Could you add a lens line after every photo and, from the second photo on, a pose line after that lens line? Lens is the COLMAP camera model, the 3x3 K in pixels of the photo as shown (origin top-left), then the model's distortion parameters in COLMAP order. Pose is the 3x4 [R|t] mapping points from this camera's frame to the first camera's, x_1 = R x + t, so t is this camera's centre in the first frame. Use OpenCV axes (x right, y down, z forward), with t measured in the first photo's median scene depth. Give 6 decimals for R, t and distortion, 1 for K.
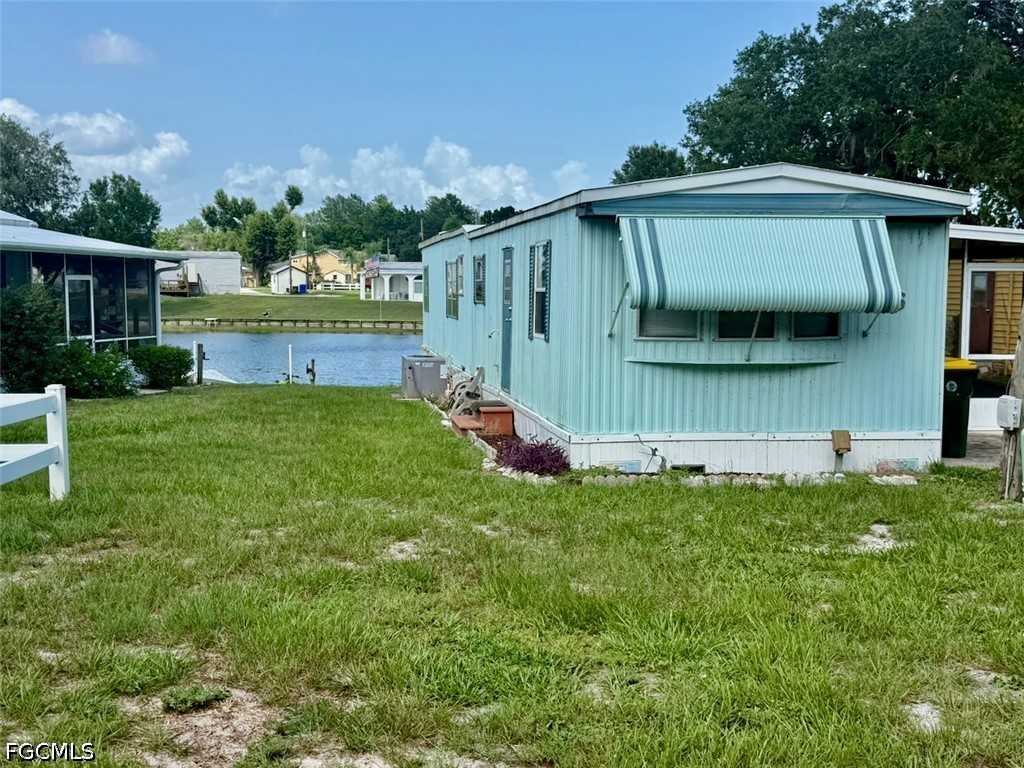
lens RADIAL K [[1230.2, 0, 512.0], [0, 1230.2, 384.0], [0, 0, 1]] dist [0.198528, -0.453235]
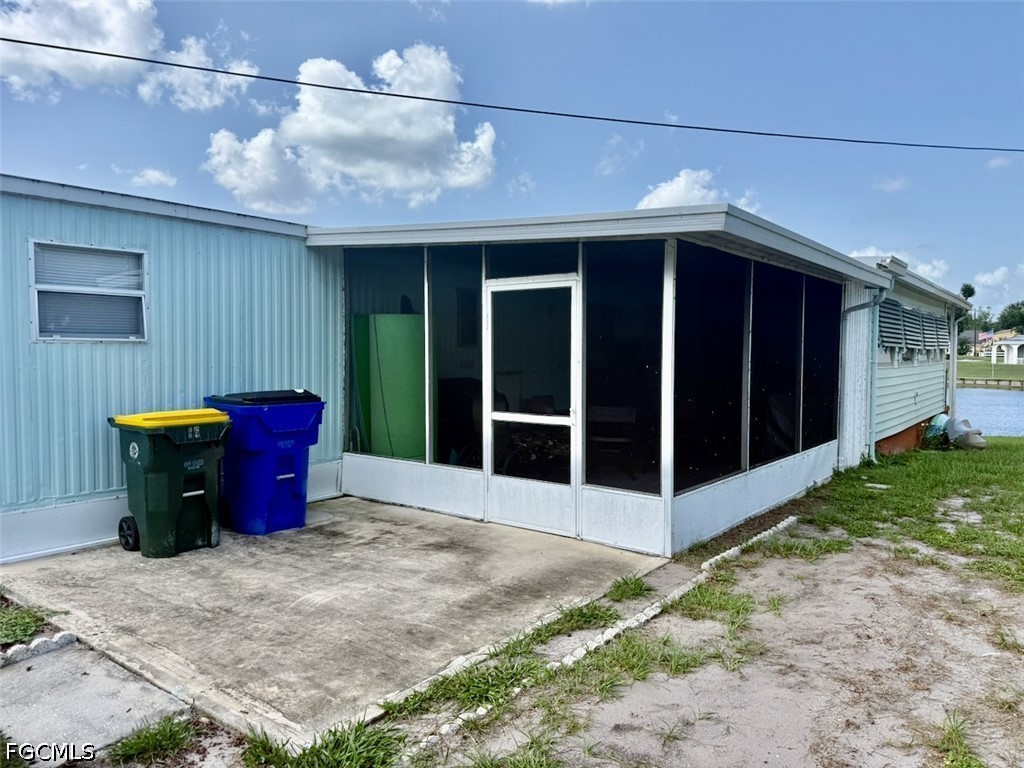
lens RADIAL K [[709.9, 0, 511.5], [0, 709.9, 406.7], [0, 0, 1]] dist [0.068275, -0.120780]
pose [[0.688123, 0.046815, -0.724082, 0.359543], [-0.053520, 0.998473, 0.013694, -0.018313], [0.723618, 0.029330, 0.689577, 0.406333]]
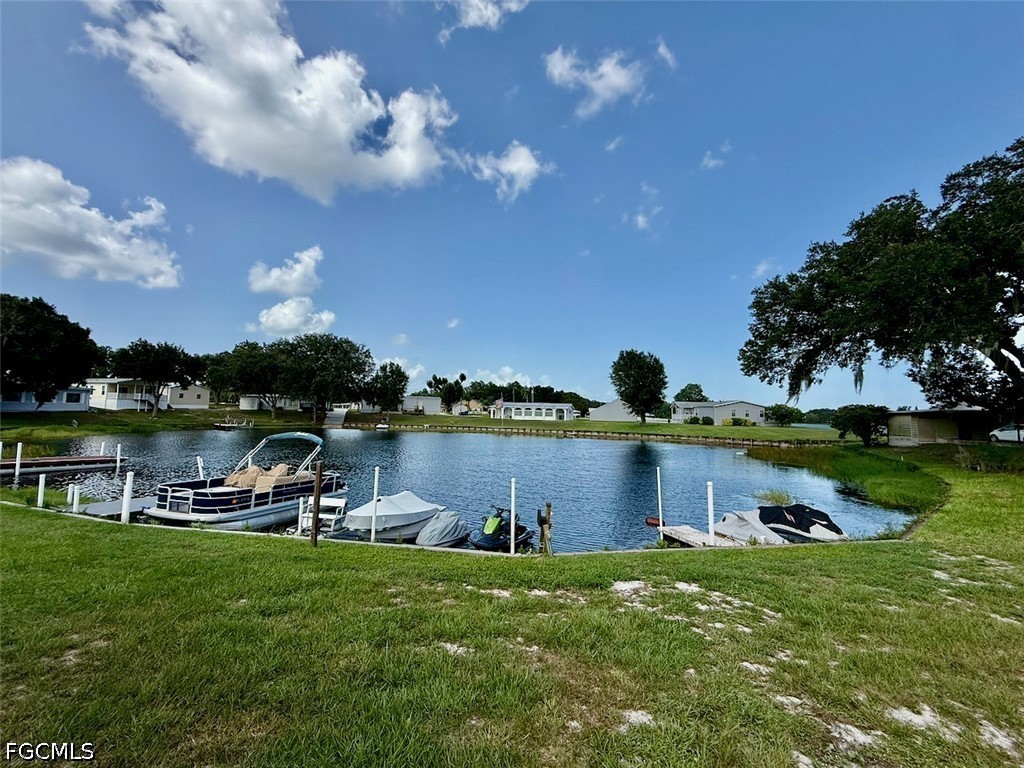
lens RADIAL K [[405.4, 0, 512.0], [0, 405.4, 375.9], [0, 0, 1]] dist [-0.001597, -0.000069]
pose [[0.999070, 0.017303, -0.039485, -0.243676], [-0.023948, 0.984351, -0.174585, -0.064755], [0.035847, 0.175368, 0.983850, 1.082037]]
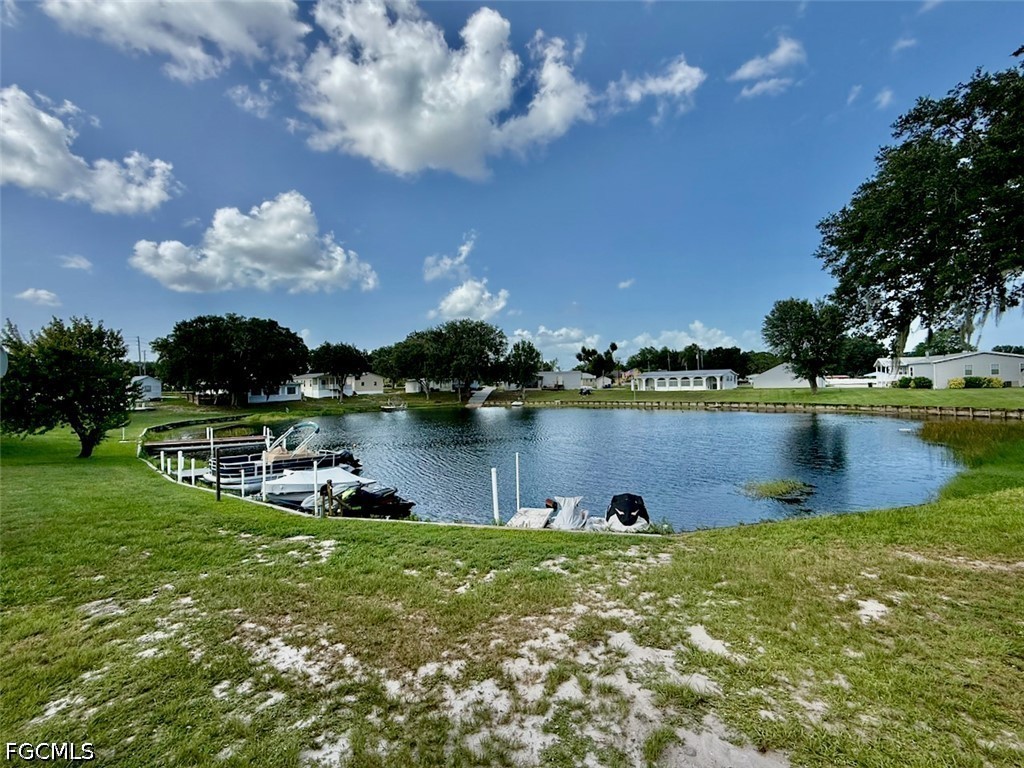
lens RADIAL K [[435.1, 0, 514.2], [0, 435.1, 383.1], [0, 0, 1]] dist [0.000477, 0.000057]
pose [[0.895533, -0.028087, -0.444109, 0.127001], [-0.007965, 0.996835, -0.079105, -0.088969], [0.444925, 0.074378, 0.892474, 1.074513]]
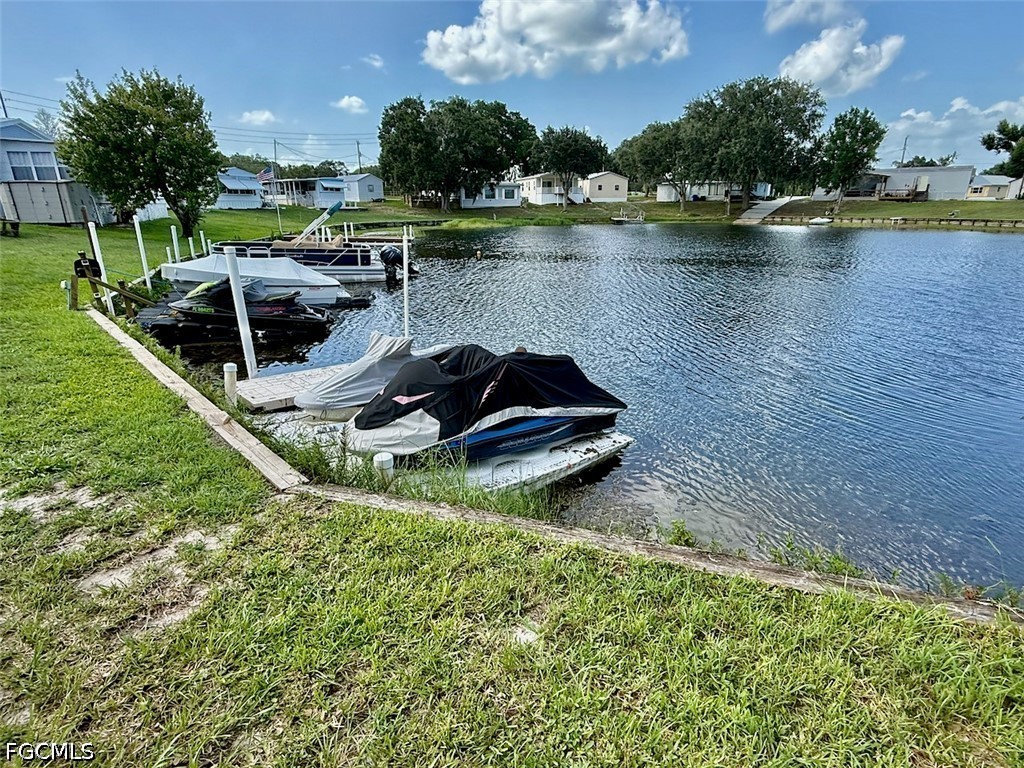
lens RADIAL K [[542.5, 0, 518.0], [0, 542.5, 380.5], [0, 0, 1]] dist [0.000712, -0.000211]
pose [[0.522718, 0.254608, -0.813597, 0.195169], [-0.062223, 0.963209, 0.261451, -0.052712], [0.850232, -0.086040, 0.519329, 1.433862]]
